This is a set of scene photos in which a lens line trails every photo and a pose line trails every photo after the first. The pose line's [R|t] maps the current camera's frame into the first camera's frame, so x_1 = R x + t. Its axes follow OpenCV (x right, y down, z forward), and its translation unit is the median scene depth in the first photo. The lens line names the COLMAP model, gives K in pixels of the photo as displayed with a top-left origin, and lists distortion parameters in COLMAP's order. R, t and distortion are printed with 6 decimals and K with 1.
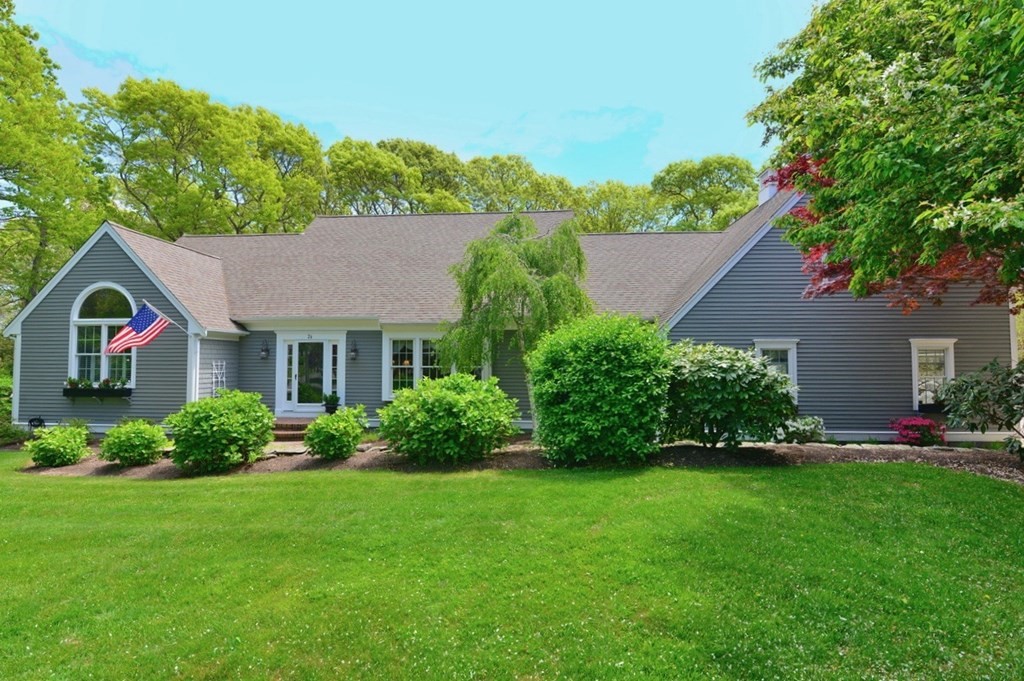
lens RADIAL K [[474.3, 0, 512.0], [0, 474.3, 340.5], [0, 0, 1]] dist [-0.018337, -0.000008]
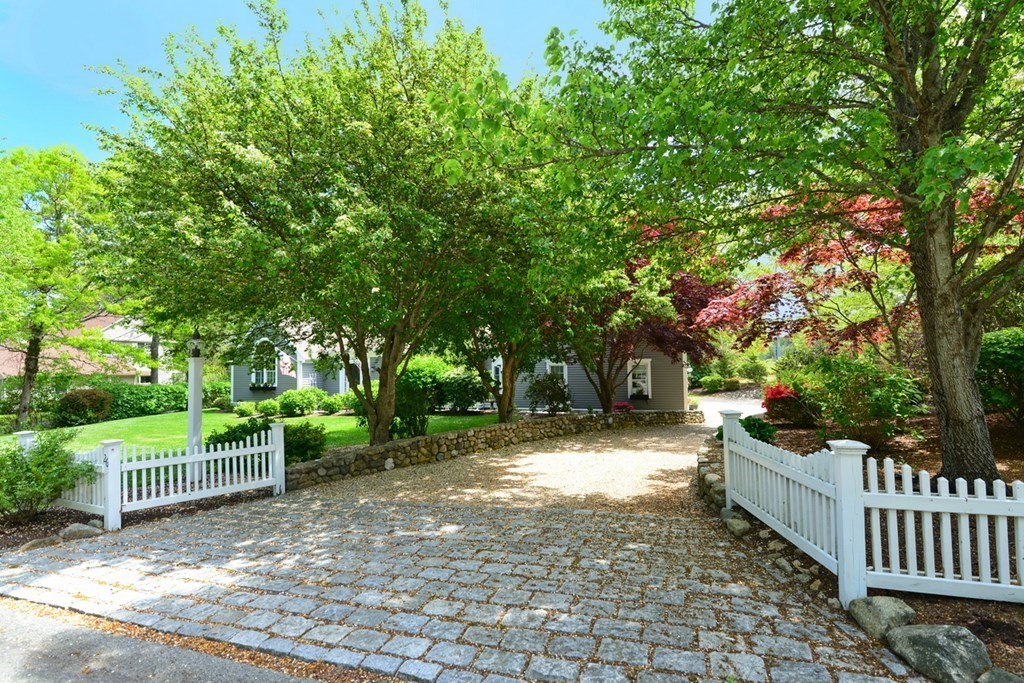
lens RADIAL K [[465.6, 0, 516.1], [0, 465.6, 329.4], [0, 0, 1]] dist [-0.018759, 0.000194]
pose [[0.964661, -0.034320, -0.261251, 0.843318], [0.028549, 0.999258, -0.025857, -0.077164], [0.261944, 0.017484, 0.964925, -0.795505]]
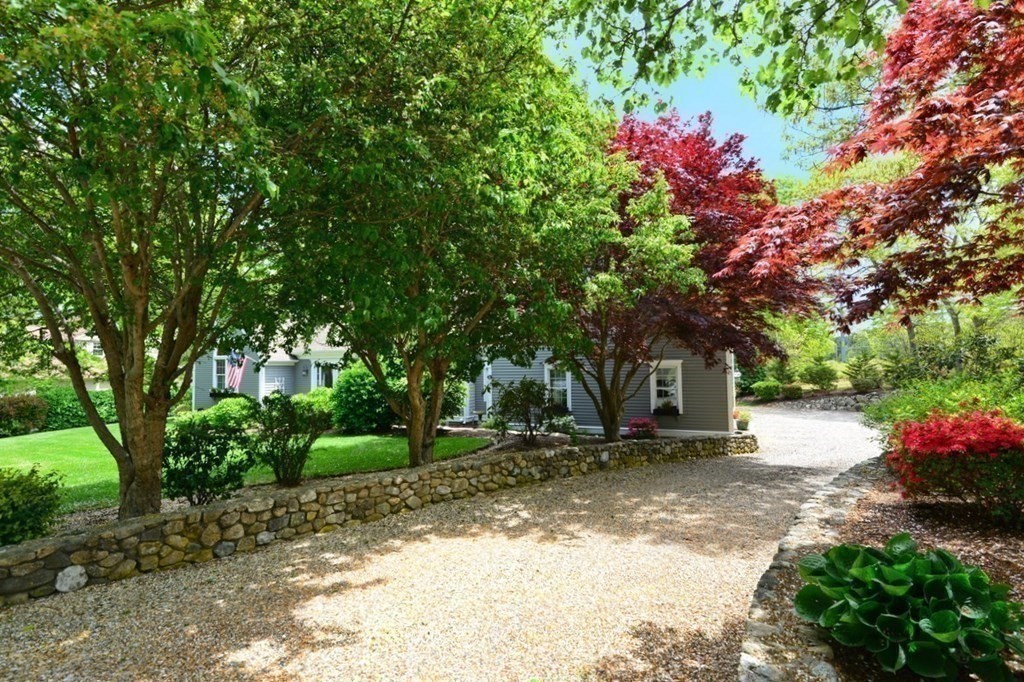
lens RADIAL K [[474.3, 0, 512.0], [0, 474.3, 341.0], [0, 0, 1]] dist [-0.018337, -0.000008]
pose [[0.936003, -0.032731, -0.350467, 0.889876], [0.032565, 0.999449, -0.006369, -0.057828], [0.350482, -0.005452, 0.936554, -0.381043]]
